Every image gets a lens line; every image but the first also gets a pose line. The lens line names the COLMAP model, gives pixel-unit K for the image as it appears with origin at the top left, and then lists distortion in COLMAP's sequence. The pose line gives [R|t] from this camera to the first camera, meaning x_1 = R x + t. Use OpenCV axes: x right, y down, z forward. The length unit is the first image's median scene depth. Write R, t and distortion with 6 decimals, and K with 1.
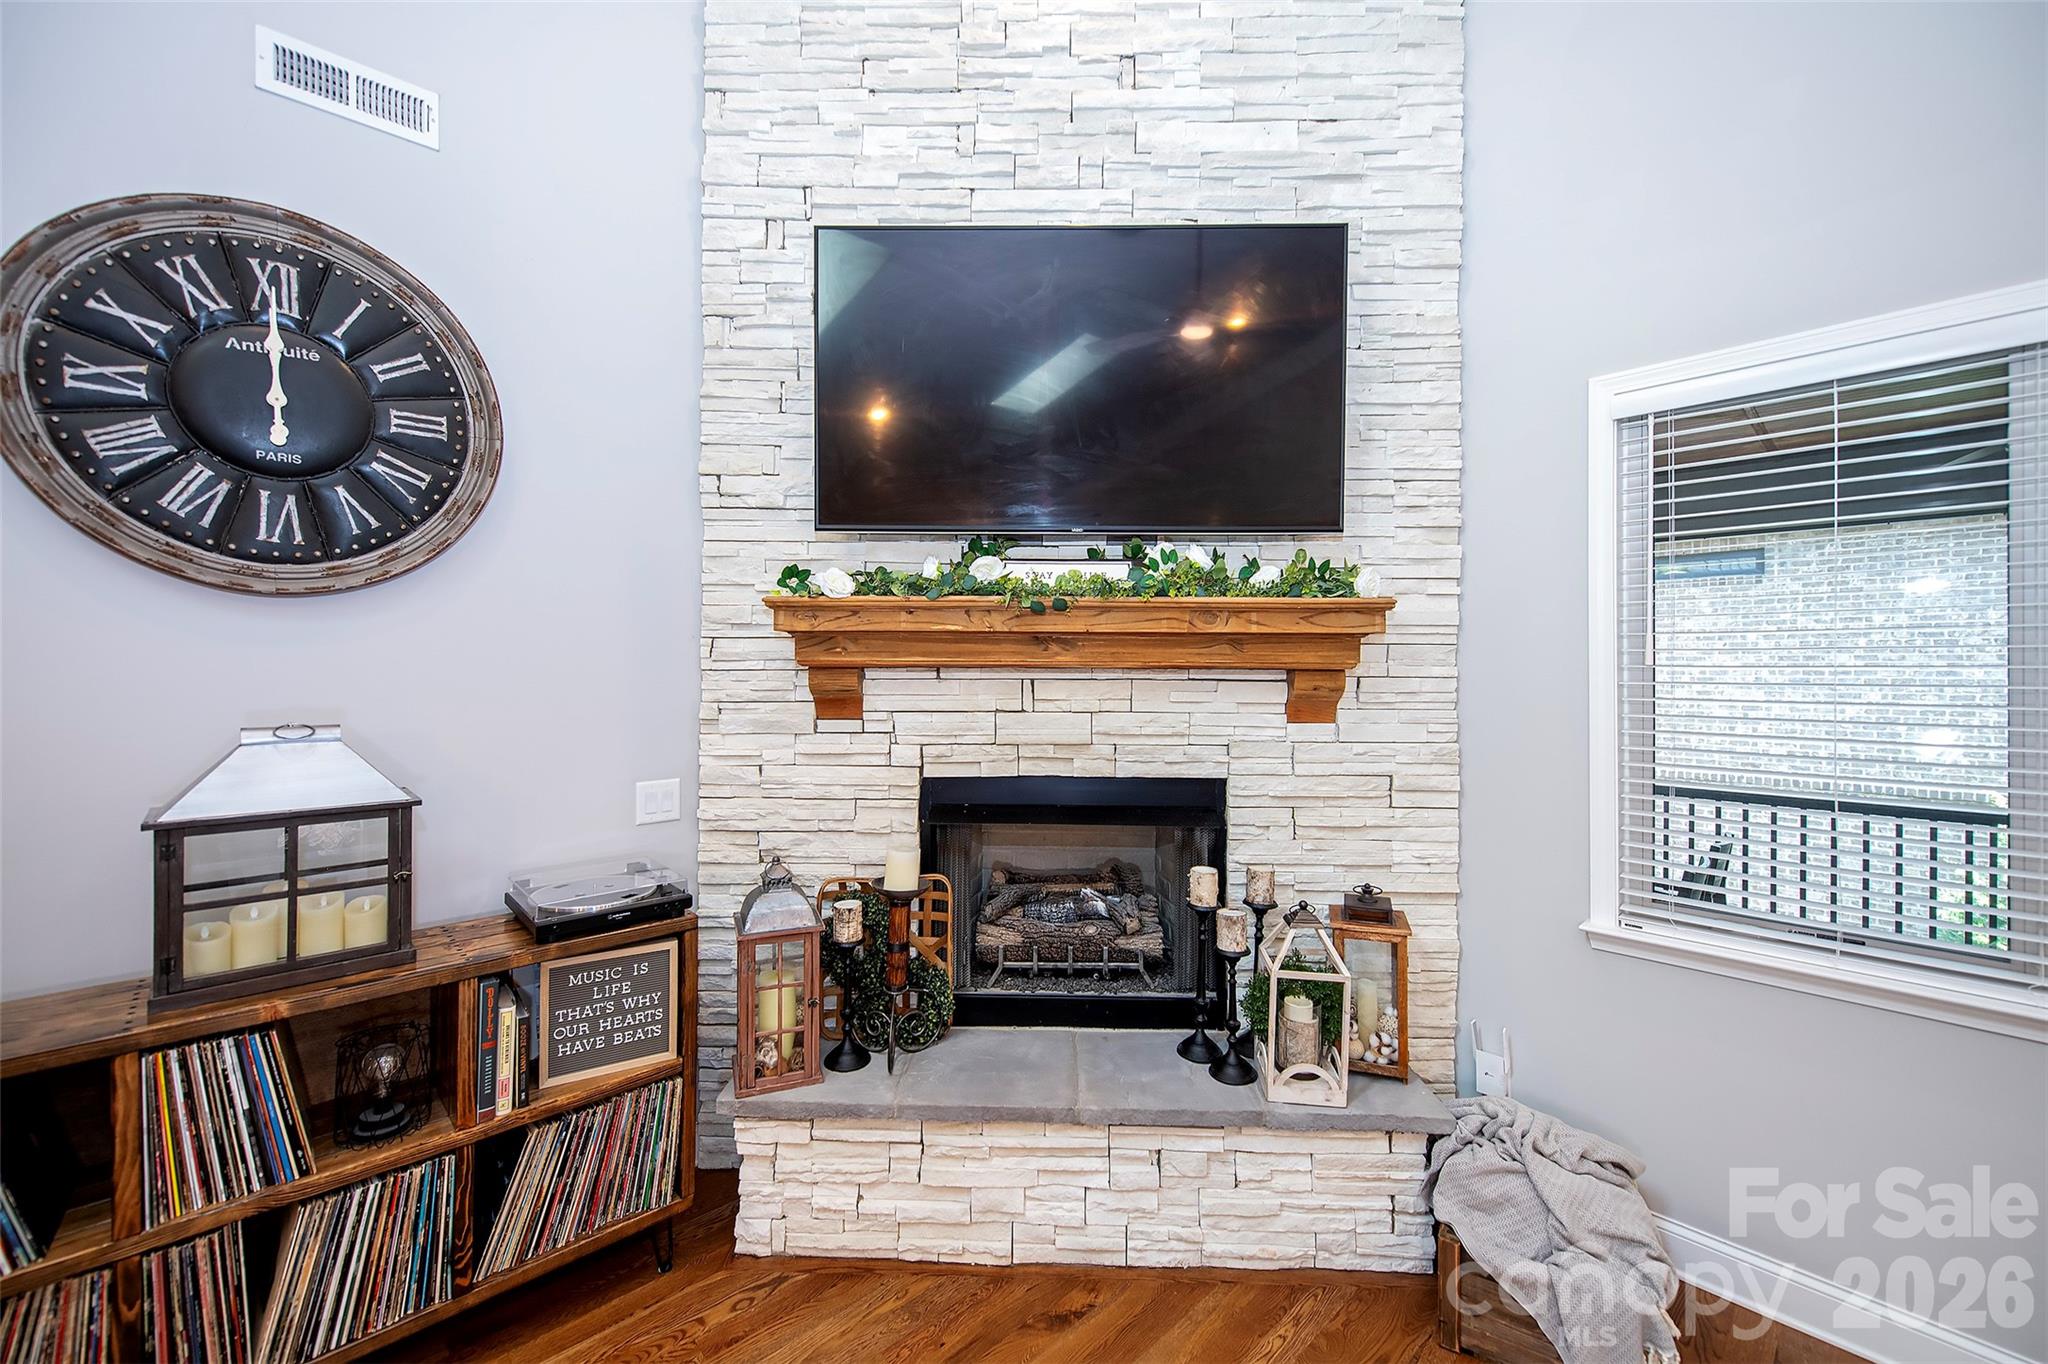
lens RADIAL K [[823.7, 0, 1026.2], [0, 823.7, 661.2], [0, 0, 1]] dist [0.010249, -0.000346]
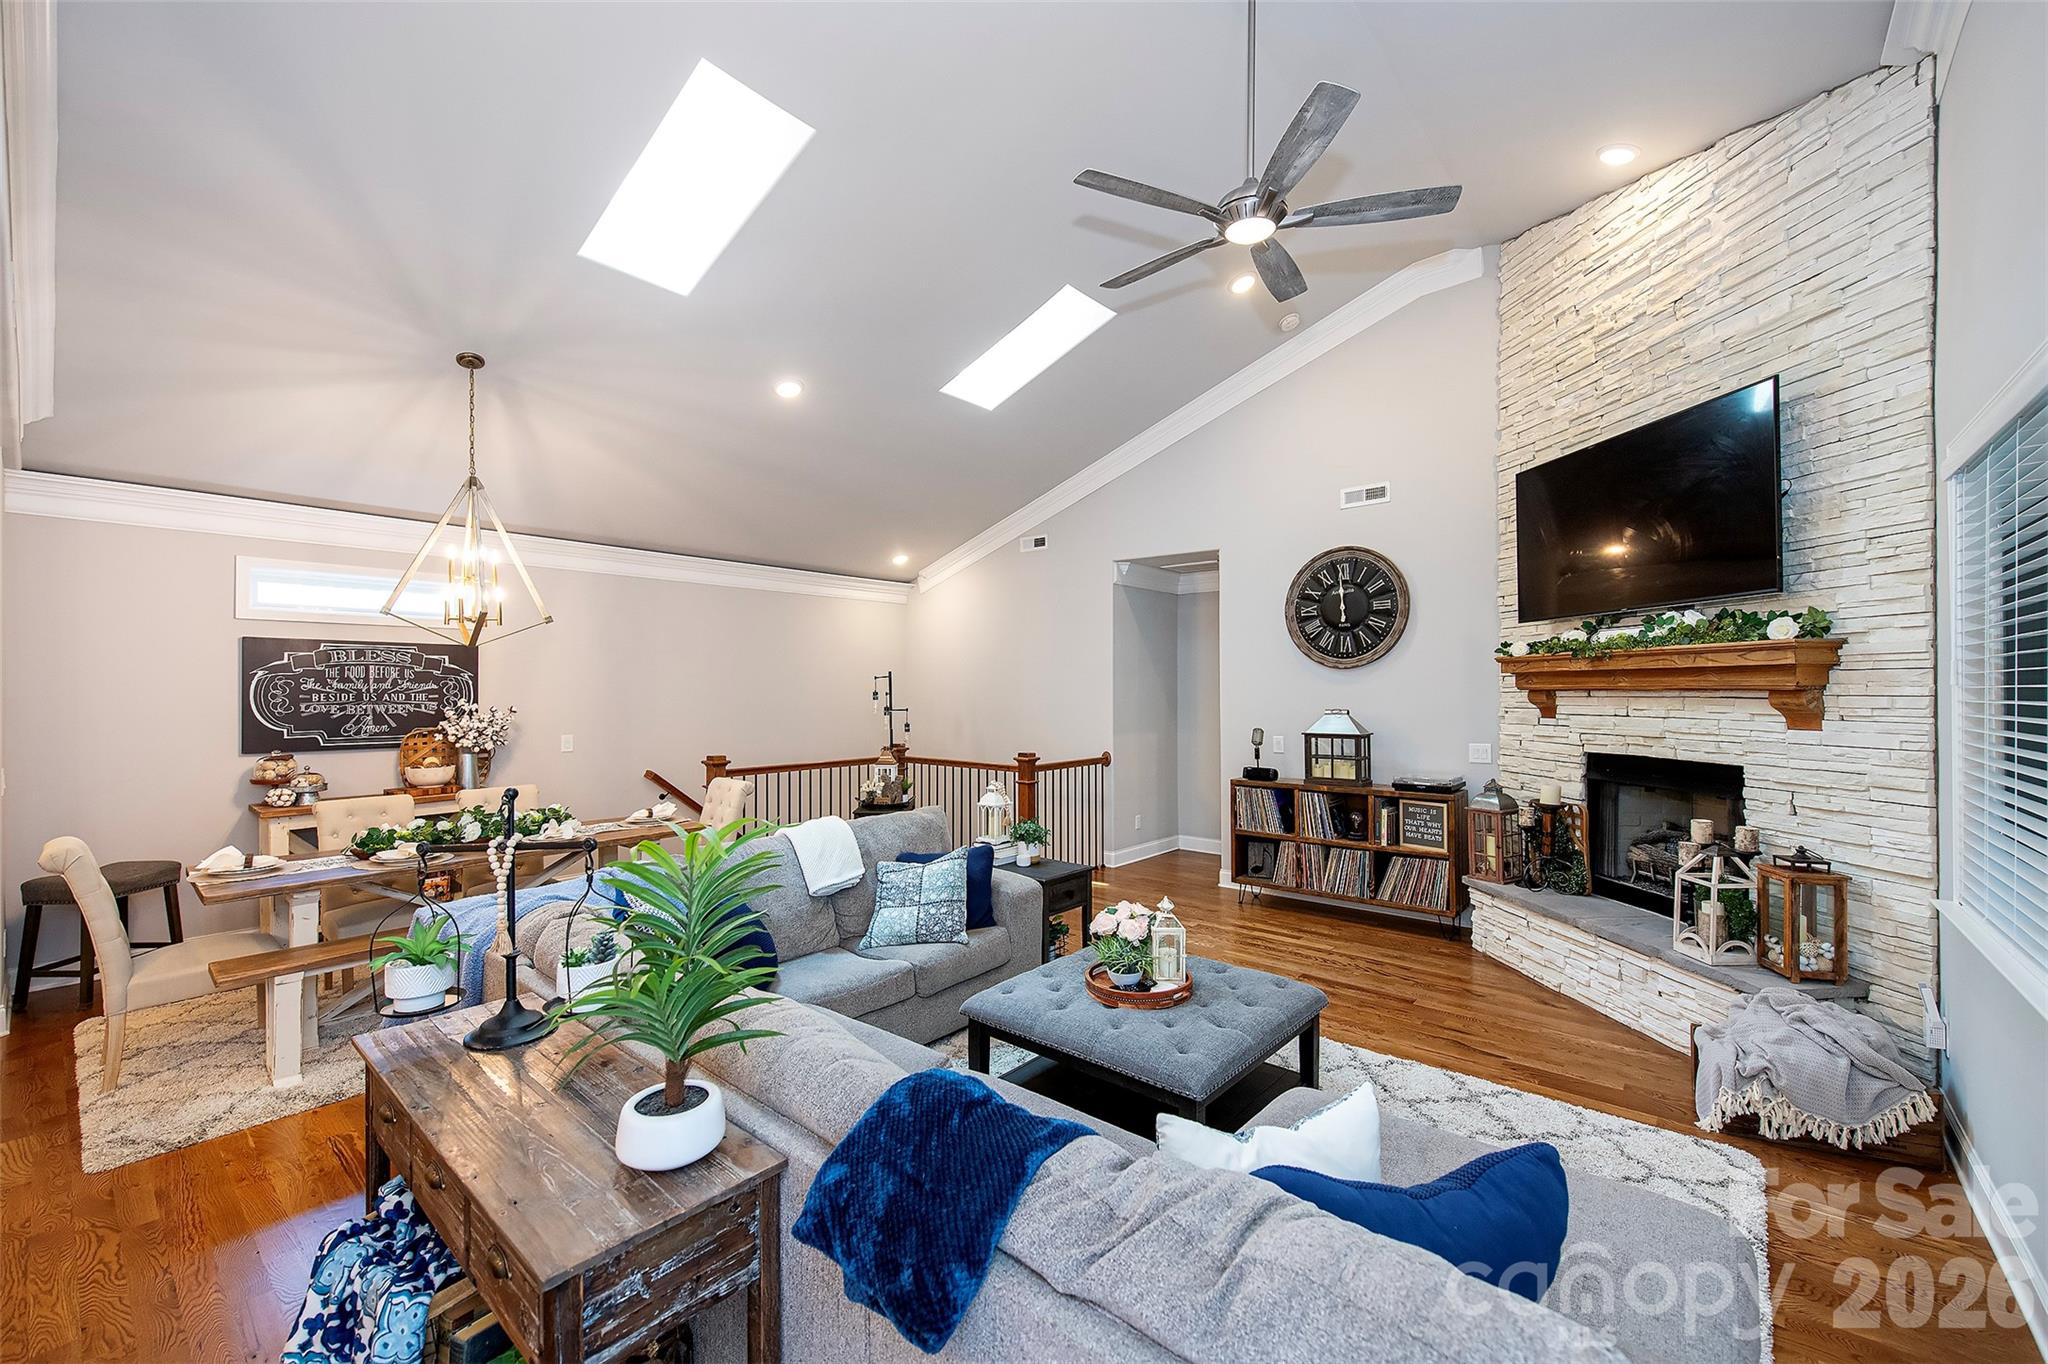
lens RADIAL K [[827.9, 0, 1022.5], [0, 827.9, 690.7], [0, 0, 1]] dist [-0.000225, -0.000105]
pose [[0.105821, -0.005947, -0.994367, 1.632912], [0.007127, 0.999961, -0.005222, 0.009292], [0.994360, -0.006534, 0.105859, -0.428476]]
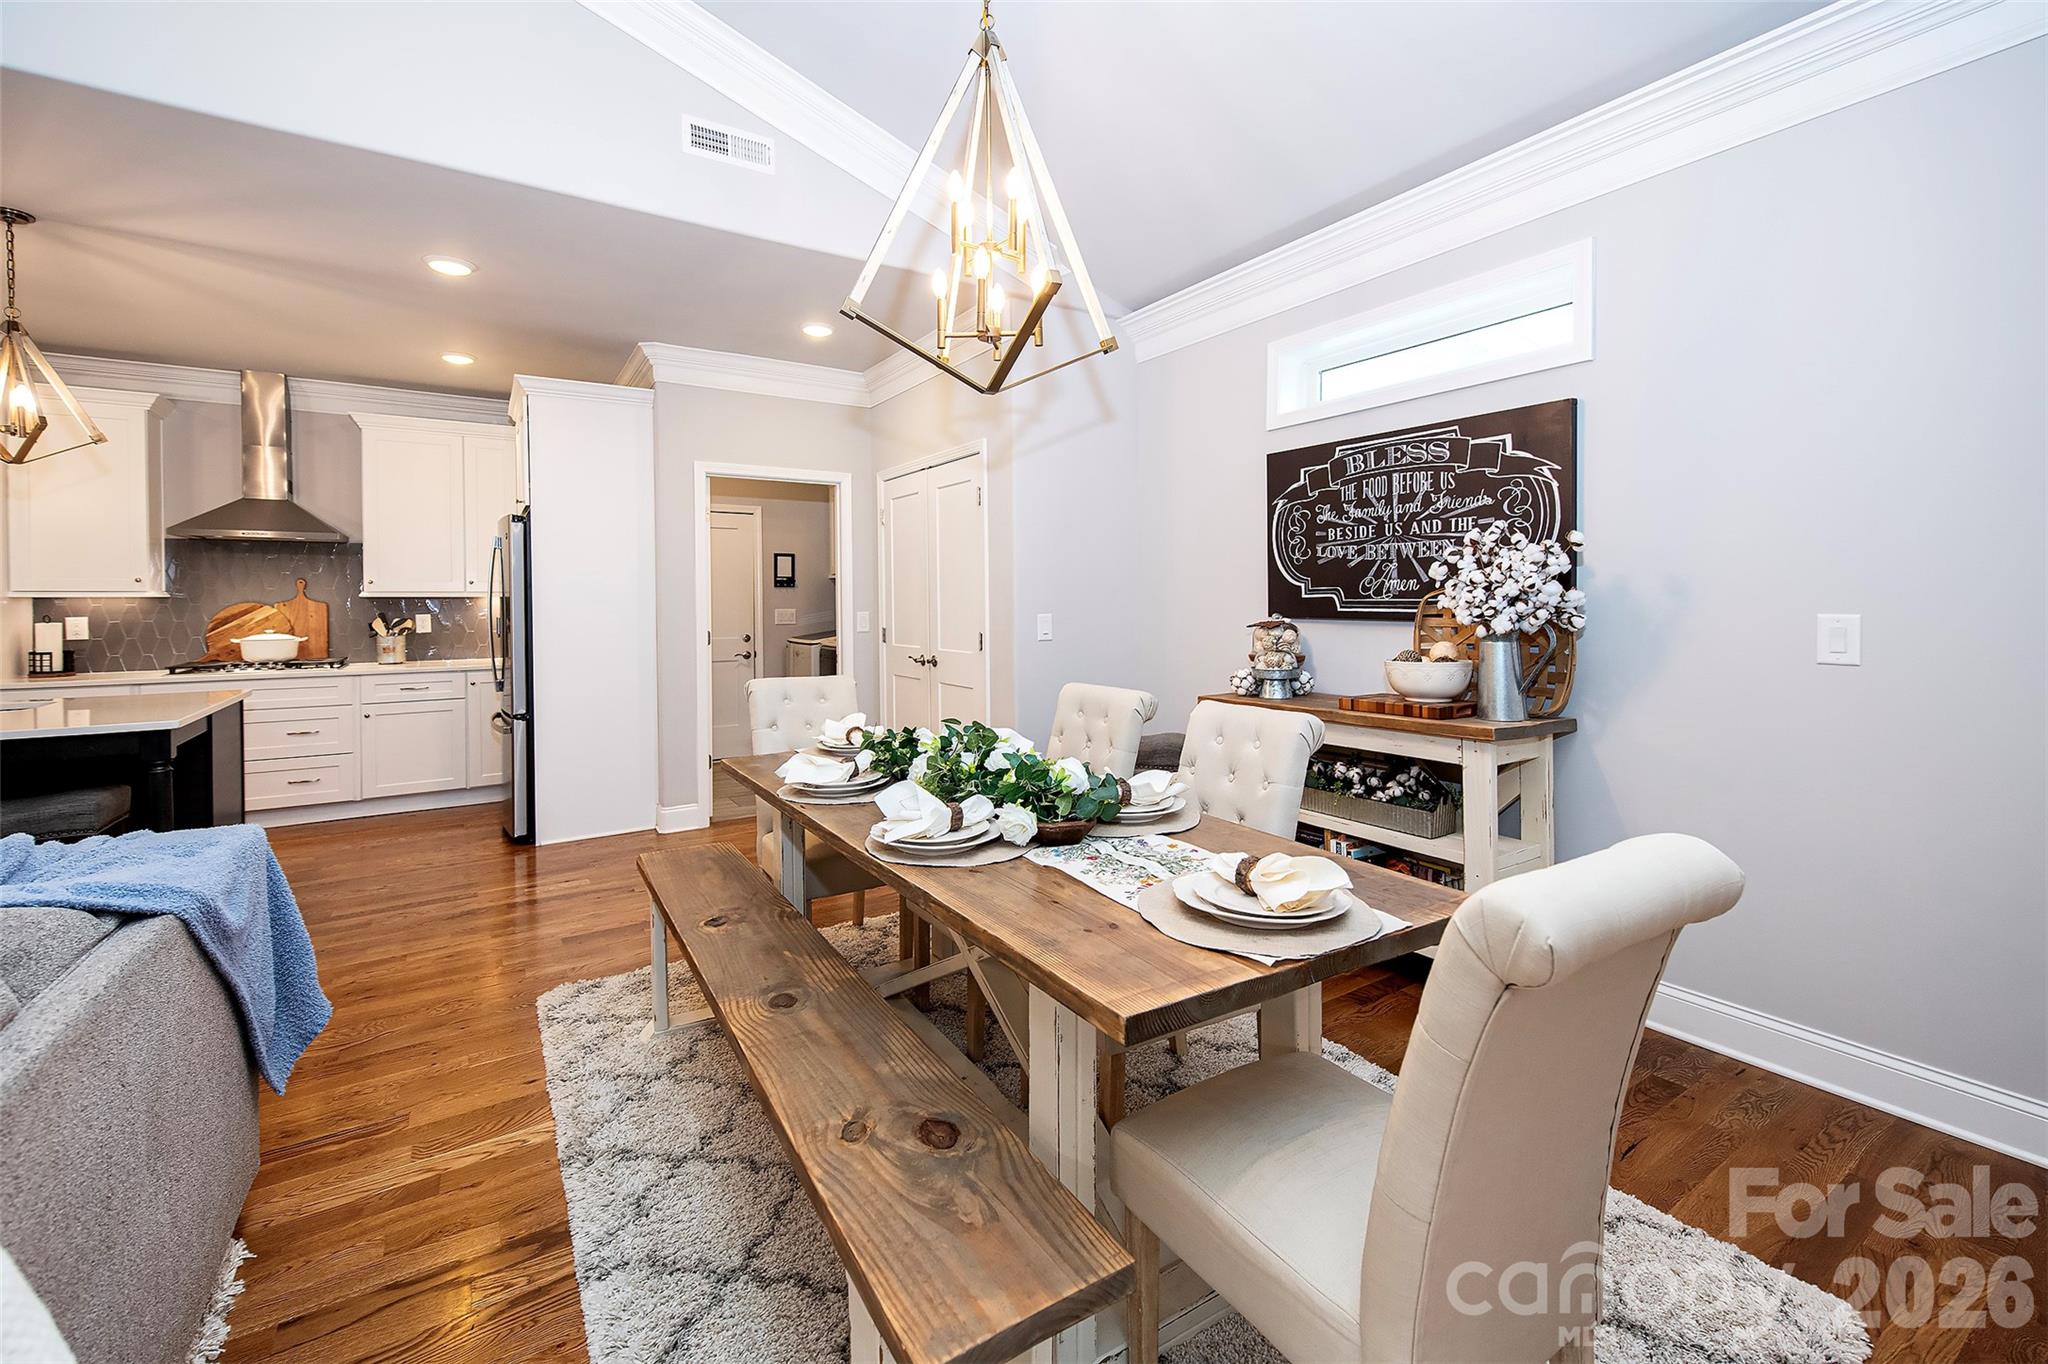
lens RADIAL K [[858.0, 0, 1028.4], [0, 858.0, 611.9], [0, 0, 1]] dist [0.009806, -0.000610]
pose [[-0.984083, -0.004620, 0.177652, -0.481344], [-0.002646, 0.999932, 0.011348, 0.116969], [-0.177692, 0.010697, -0.984028, -0.546099]]
